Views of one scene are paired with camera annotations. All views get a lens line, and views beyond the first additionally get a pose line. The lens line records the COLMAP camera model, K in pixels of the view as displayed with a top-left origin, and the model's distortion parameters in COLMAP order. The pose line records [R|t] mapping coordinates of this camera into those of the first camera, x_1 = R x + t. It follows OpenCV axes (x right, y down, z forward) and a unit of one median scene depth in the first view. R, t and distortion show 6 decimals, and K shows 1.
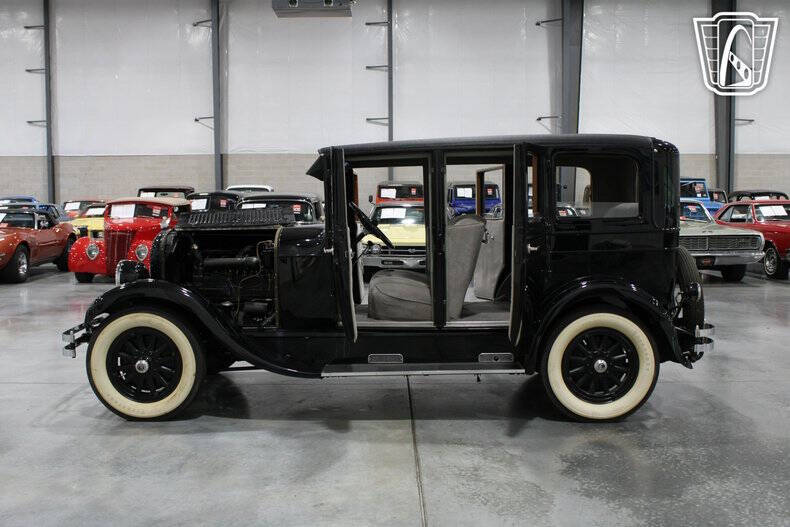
lens RADIAL K [[857.4, 0, 395.0], [0, 857.4, 263.5], [0, 0, 1]] dist [-0.030260, -0.011533]
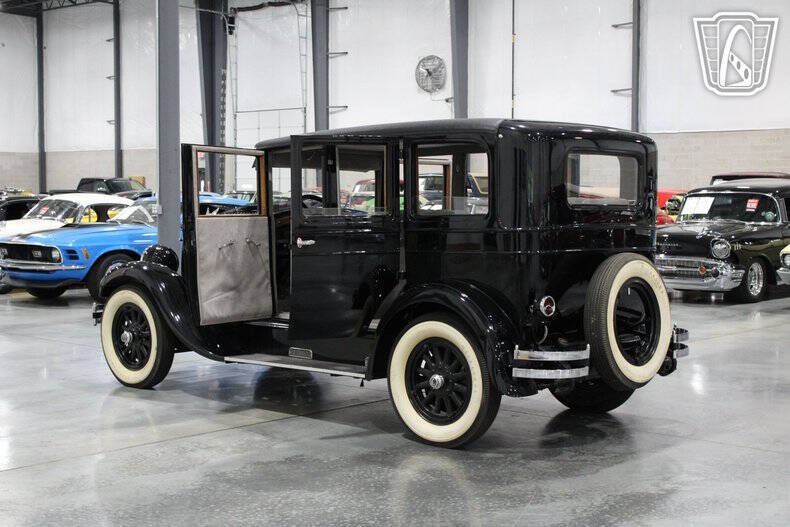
lens RADIAL K [[1271.8, 0, 392.8], [0, 1271.8, 261.4], [0, 0, 1]] dist [0.004961, -0.052963]
pose [[0.734037, 0.045310, -0.677596, 1.023654], [-0.057853, 0.998317, 0.004084, -0.006338], [0.676641, 0.036203, 0.735423, -0.001127]]
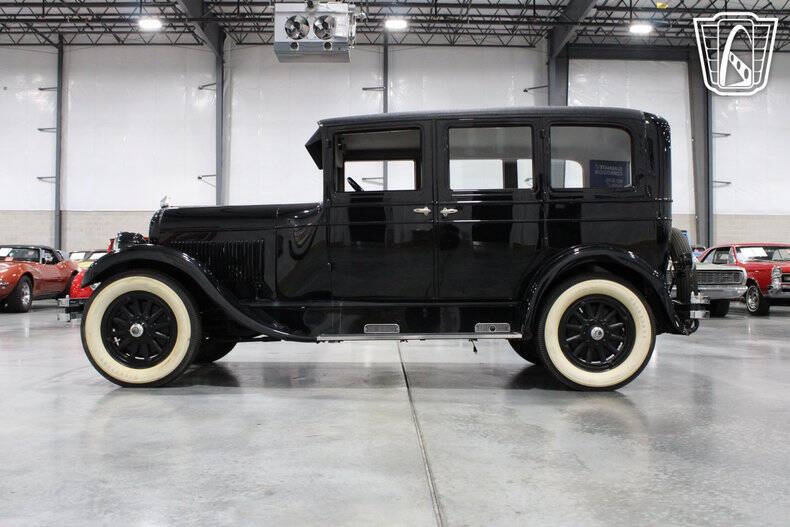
lens RADIAL K [[823.5, 0, 396.7], [0, 823.5, 265.2], [0, 0, 1]] dist [-0.046399, -0.003867]
pose [[0.999926, 0.006763, 0.010158, -0.003698], [-0.005837, 0.996052, -0.088579, 0.118961], [-0.010717, 0.088513, 0.996017, 0.038819]]
